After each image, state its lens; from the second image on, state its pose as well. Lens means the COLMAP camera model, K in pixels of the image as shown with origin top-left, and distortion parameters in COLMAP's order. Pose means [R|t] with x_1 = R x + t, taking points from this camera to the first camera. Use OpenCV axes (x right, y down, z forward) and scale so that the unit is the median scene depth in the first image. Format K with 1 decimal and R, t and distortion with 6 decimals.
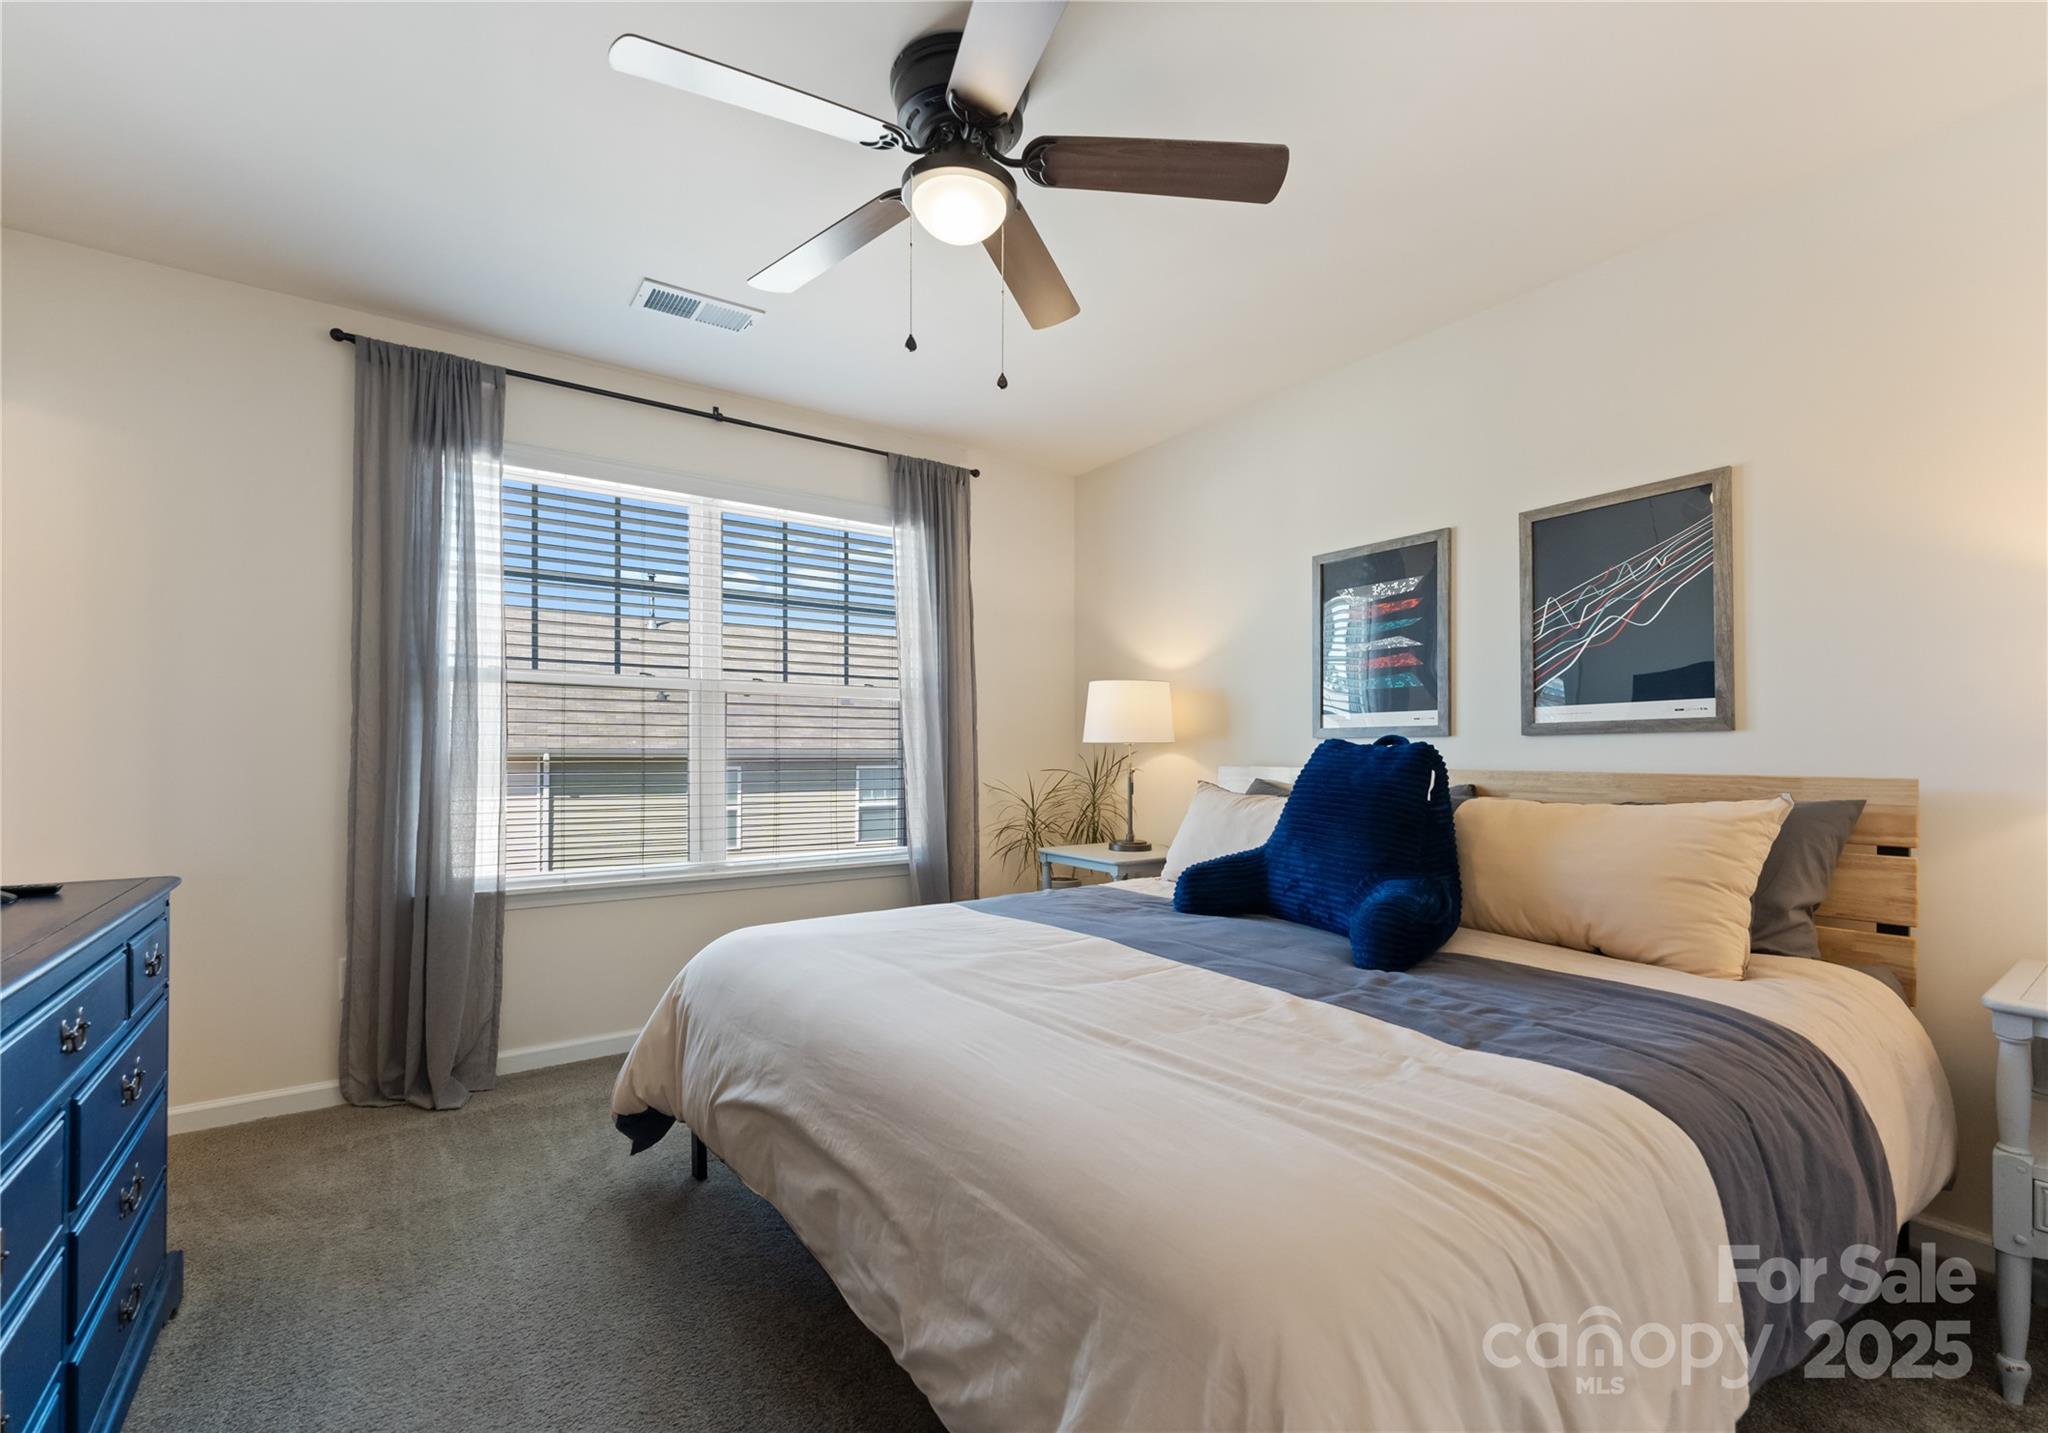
lens RADIAL K [[867.9, 0, 1006.7], [0, 867.9, 730.0], [0, 0, 1]] dist [-0.000382, -0.000426]
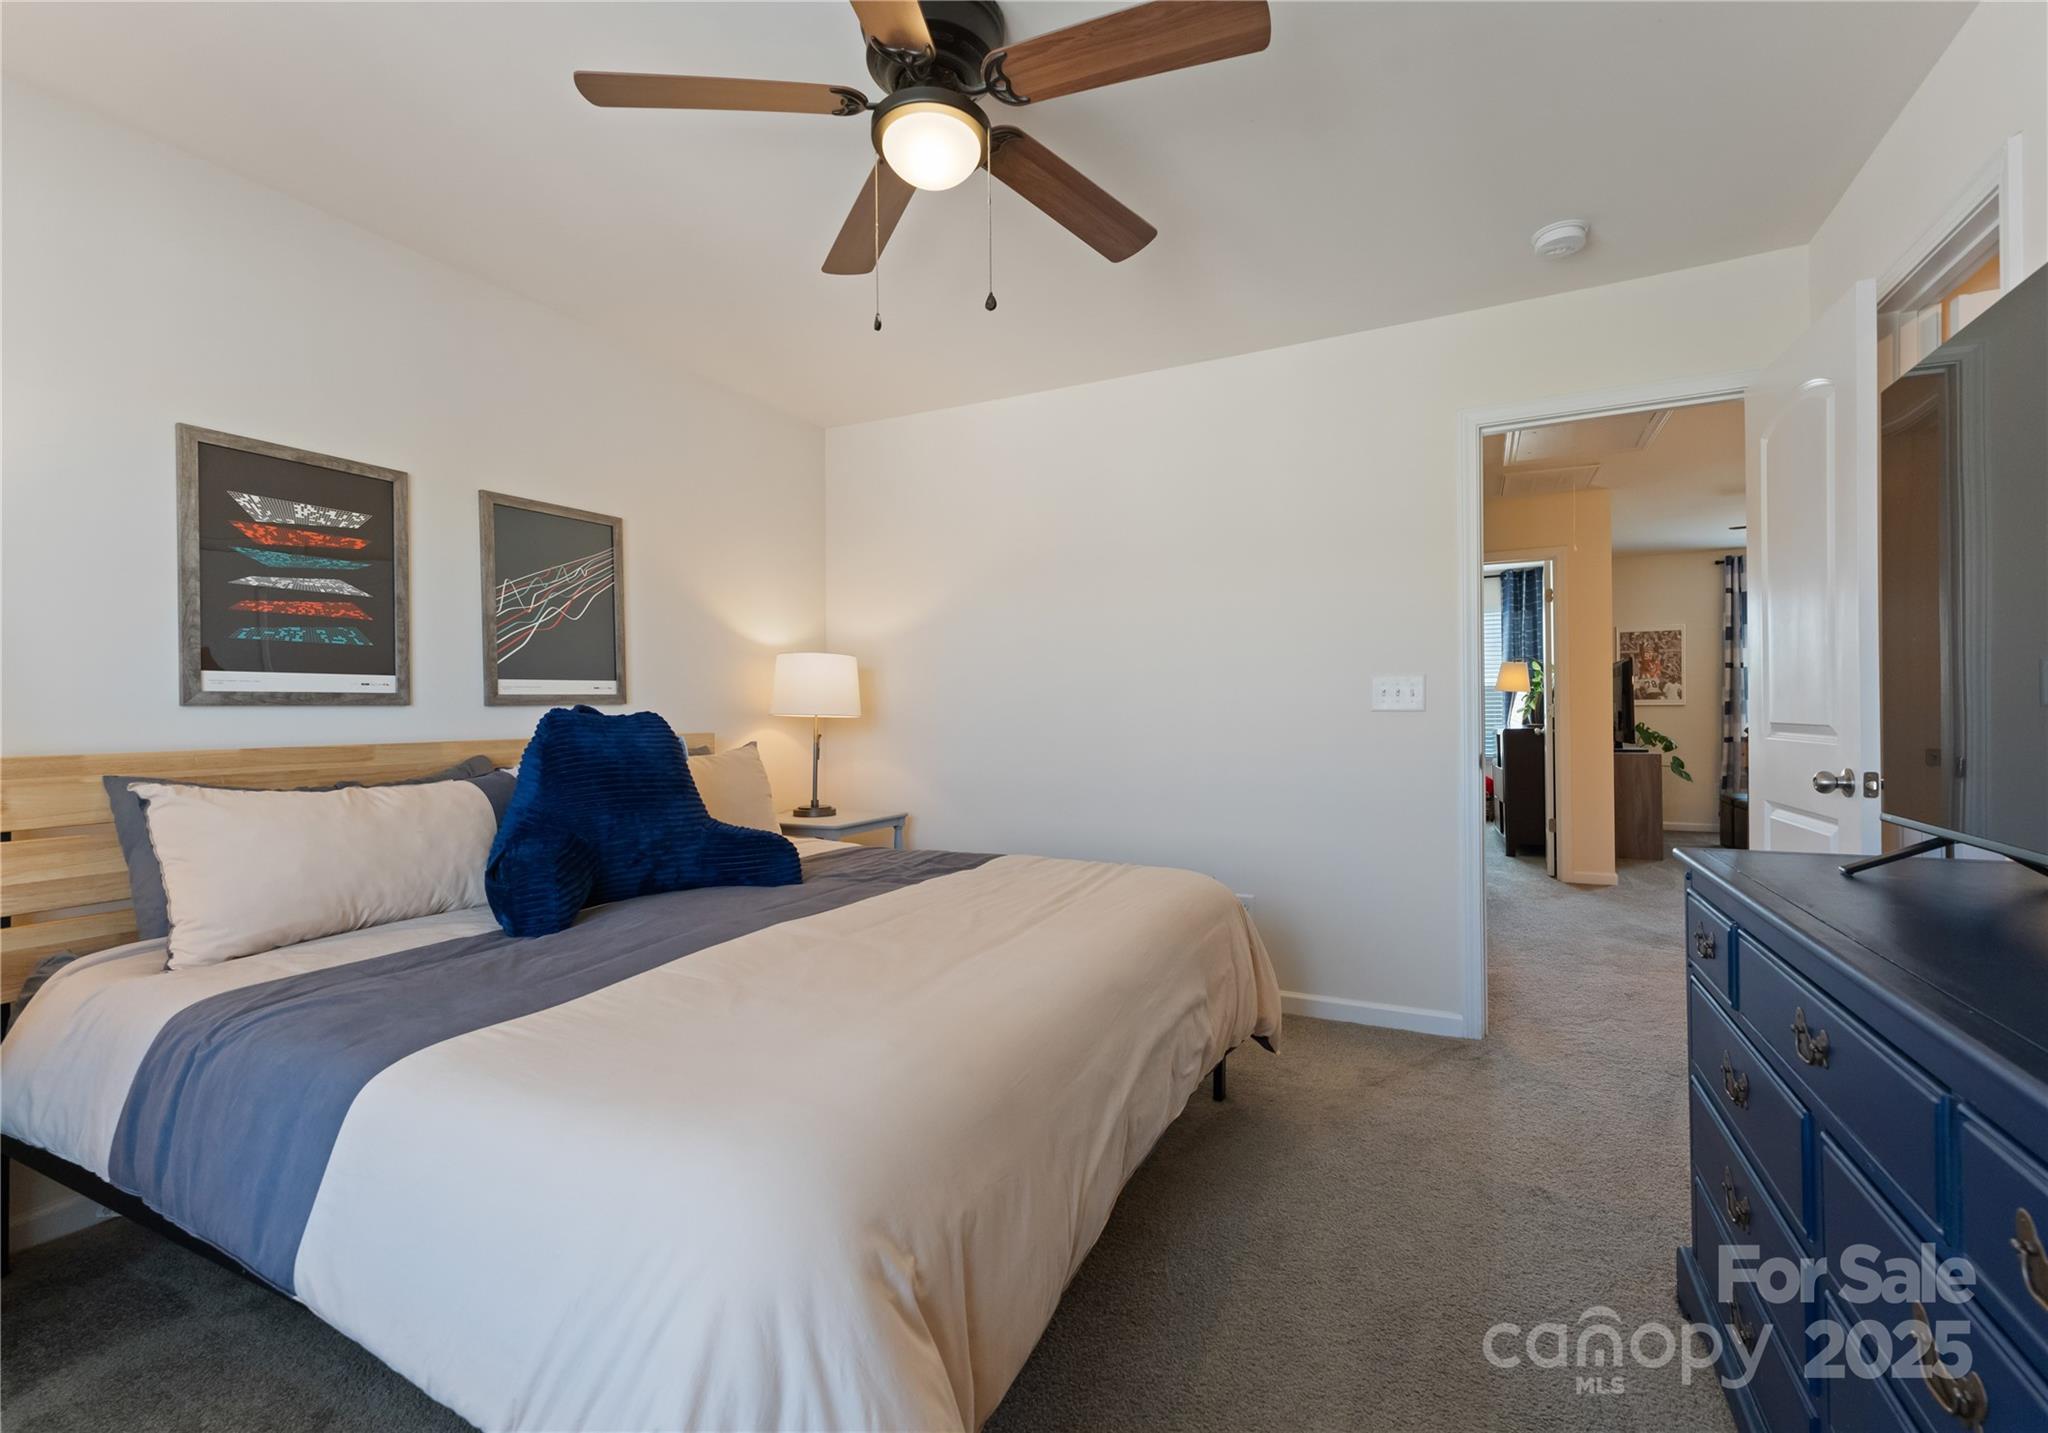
lens RADIAL K [[867.9, 0, 1015.7], [0, 867.9, 720.0], [0, 0, 1]] dist [-0.000382, -0.000426]
pose [[-0.453923, -0.000080, 0.891041, -0.622994], [-0.006745, 0.999972, -0.003346, 0.022436], [-0.891016, -0.007528, -0.453910, 0.922537]]
